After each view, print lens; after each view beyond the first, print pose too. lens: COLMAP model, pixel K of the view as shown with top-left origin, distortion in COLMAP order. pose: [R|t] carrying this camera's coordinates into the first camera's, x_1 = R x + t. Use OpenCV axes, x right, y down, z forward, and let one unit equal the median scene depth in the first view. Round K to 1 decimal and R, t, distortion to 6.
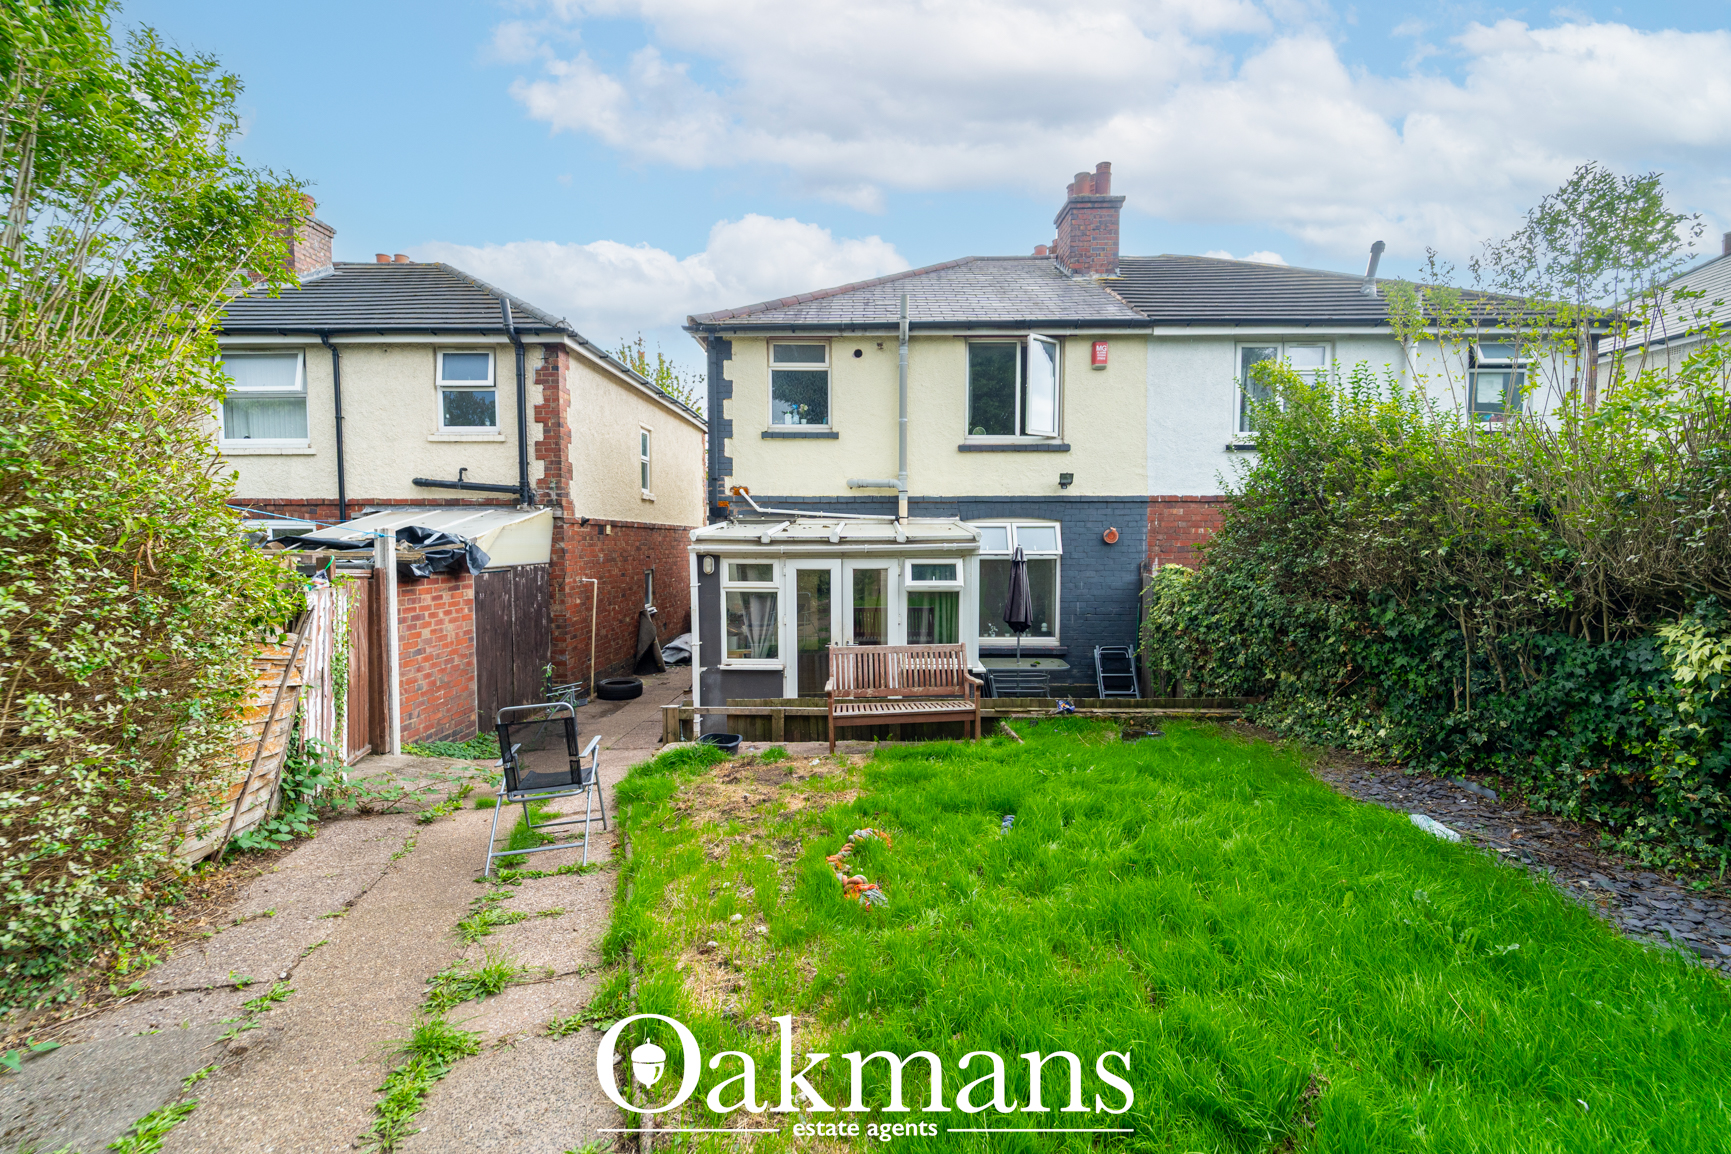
lens RADIAL K [[685.9, 0, 865.5], [0, 685.9, 577.0], [0, 0, 1]] dist [0.000224, -0.000469]
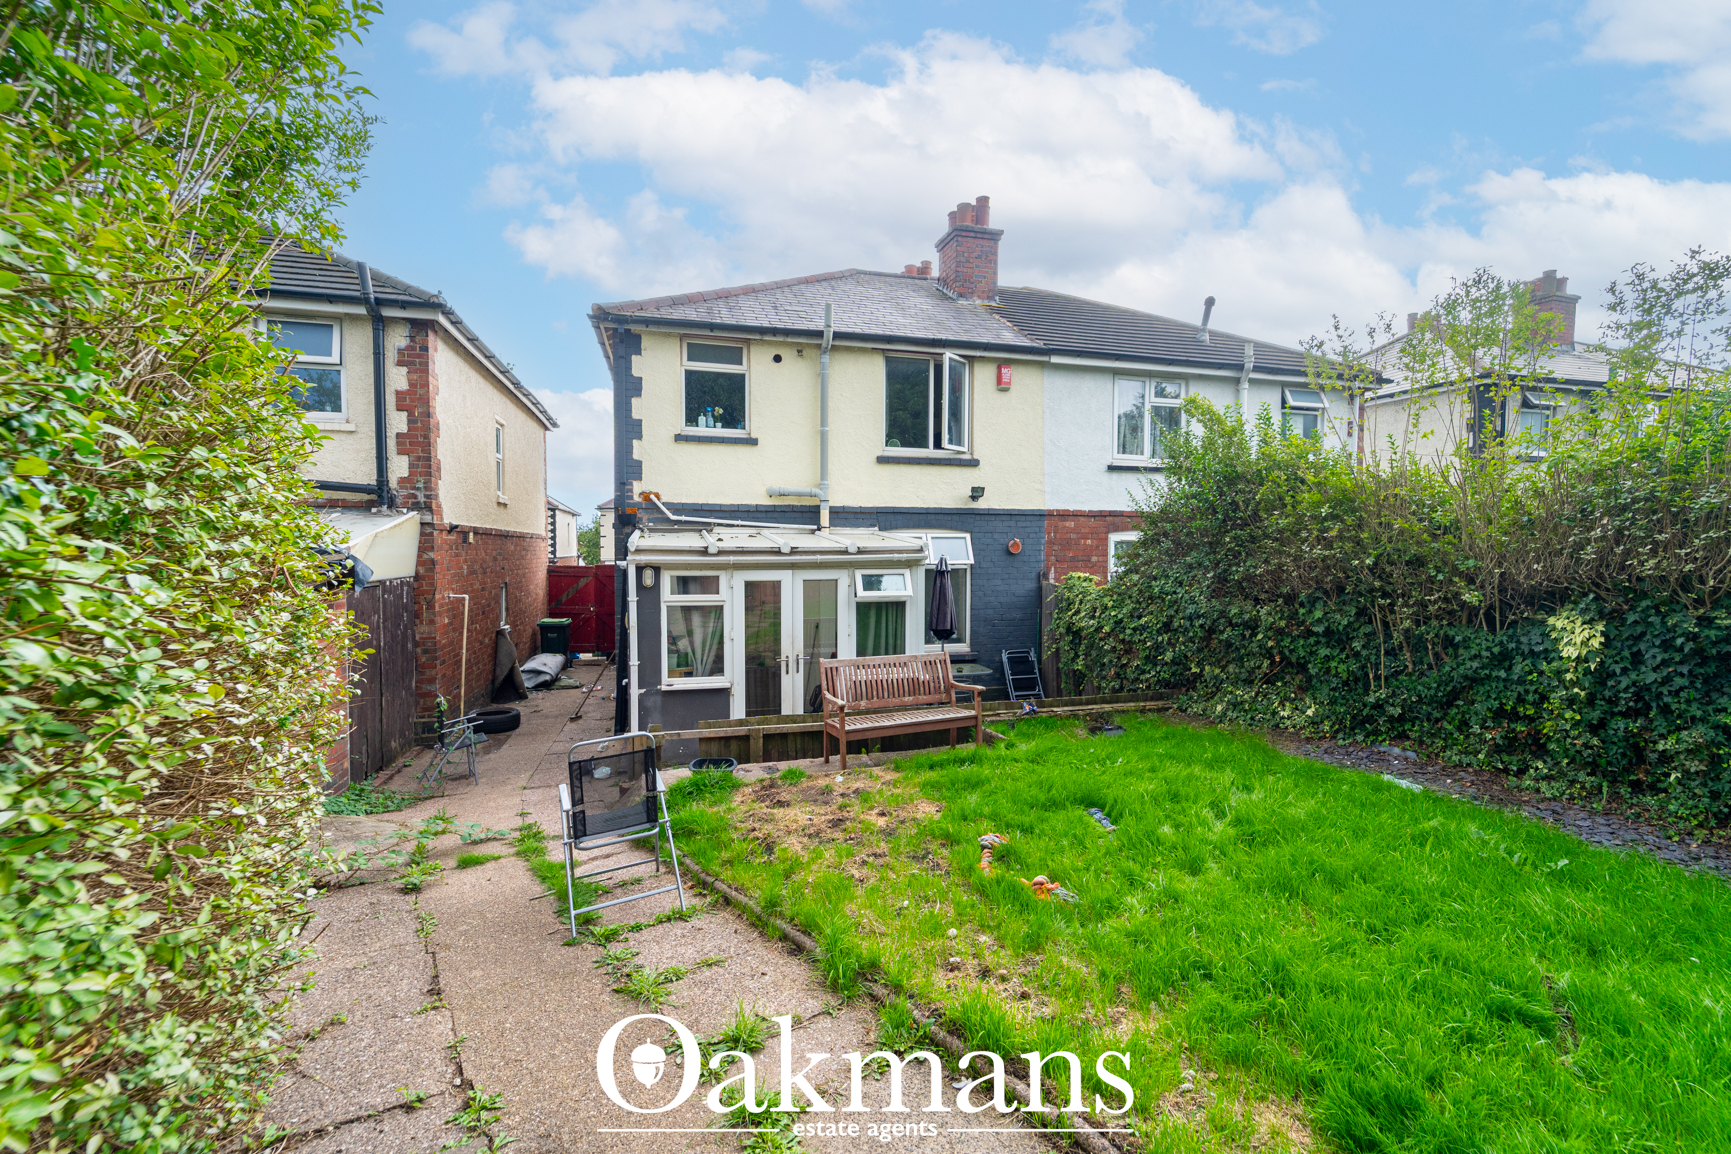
lens RADIAL K [[701.3, 0, 868.6], [0, 701.3, 575.0], [0, 0, 1]] dist [0.001166, -0.001025]
pose [[0.962405, -0.008179, 0.271497, -0.196874], [0.012618, 0.999814, -0.014608, -0.003034], [-0.271327, 0.017485, 0.962329, 0.014948]]
